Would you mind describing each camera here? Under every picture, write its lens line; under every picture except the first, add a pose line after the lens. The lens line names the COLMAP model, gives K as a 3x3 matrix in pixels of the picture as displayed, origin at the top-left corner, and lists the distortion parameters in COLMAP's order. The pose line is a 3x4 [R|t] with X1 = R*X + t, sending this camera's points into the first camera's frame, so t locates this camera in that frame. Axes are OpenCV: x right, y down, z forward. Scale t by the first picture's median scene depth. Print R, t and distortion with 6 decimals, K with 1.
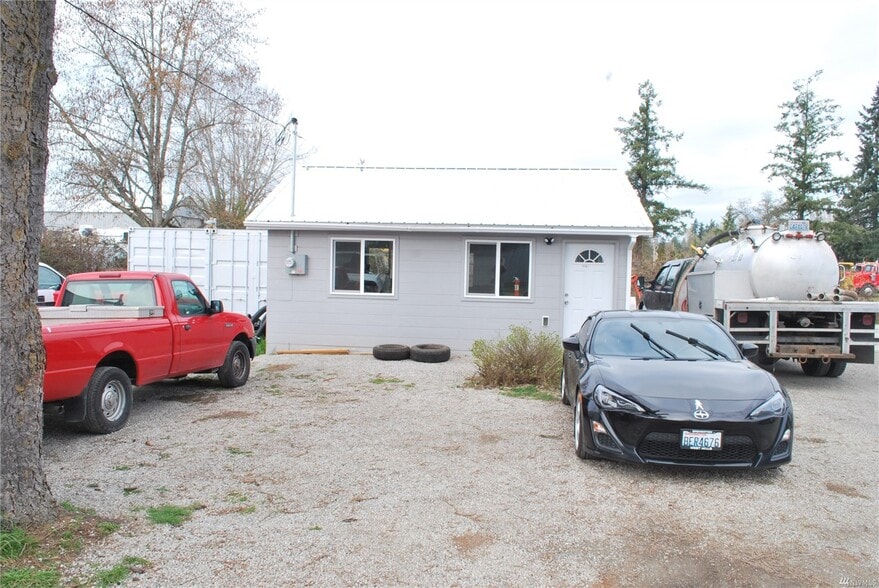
lens RADIAL K [[685.4, 0, 443.9], [0, 685.4, 296.9], [0, 0, 1]] dist [-0.090443, 0.009478]
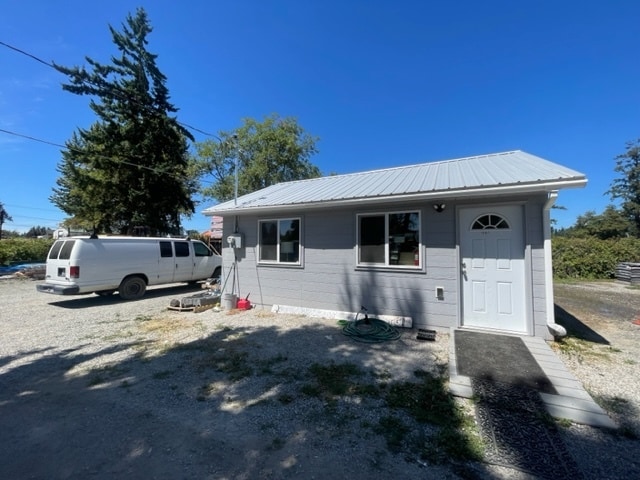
lens RADIAL K [[257.4, 0, 320.5], [0, 257.4, 237.9], [0, 0, 1]] dist [-0.005931, 0.000840]
pose [[0.927540, -0.032336, -0.372323, 0.020697], [-0.005755, 0.994896, -0.100743, -0.000470], [0.373680, 0.095586, 0.922620, 0.095271]]
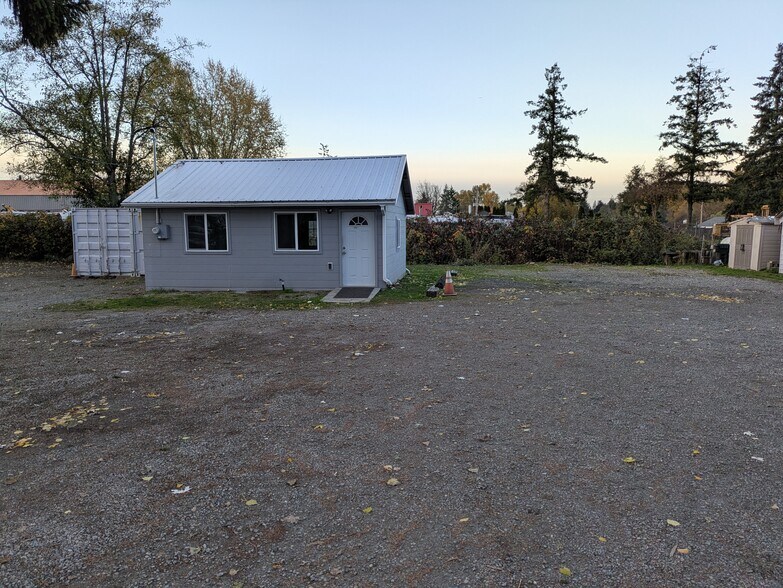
lens RADIAL K [[574.6, 0, 387.0], [0, 574.6, 297.2], [0, 0, 1]] dist [0.032510, -0.015908]
pose [[0.998734, -0.023337, -0.044561, 0.051403], [0.026273, 0.997442, 0.066479, 0.003625], [0.042895, -0.067566, 0.996792, -0.036136]]
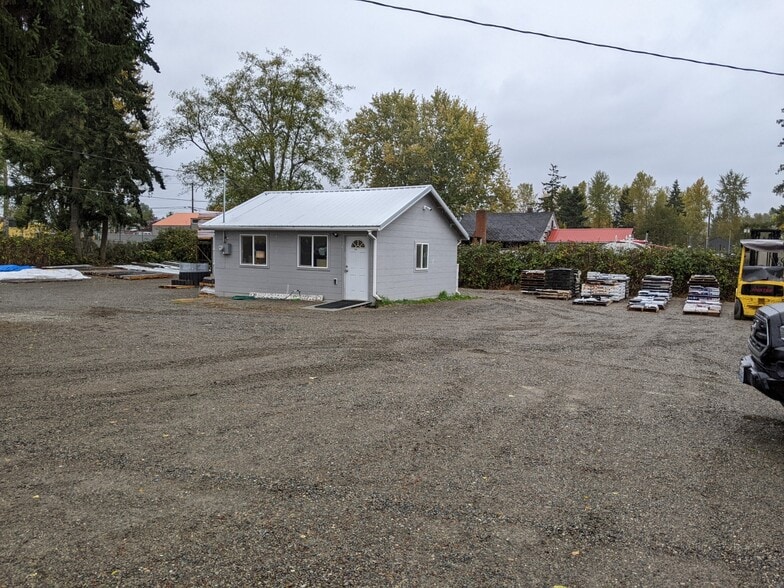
lens RADIAL K [[619.6, 0, 393.8], [0, 619.6, 294.1], [0, 0, 1]] dist [0.005932, -0.006175]
pose [[0.901803, 0.029044, -0.431171, 0.151372], [-0.025652, 0.999577, 0.013680, 0.006615], [0.431386, -0.001276, 0.902167, -0.054428]]
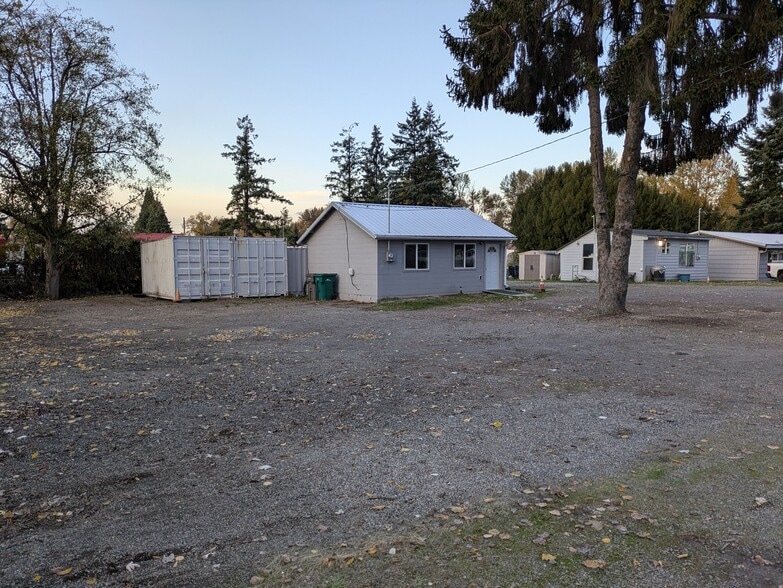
lens RADIAL K [[574.6, 0, 388.4], [0, 574.6, 294.3], [0, 0, 1]] dist [0.032510, -0.015908]
pose [[0.777869, -0.067586, 0.624781, -0.212186], [0.057424, 0.997685, 0.036430, 0.000522], [-0.625797, 0.007540, 0.779950, -0.055613]]
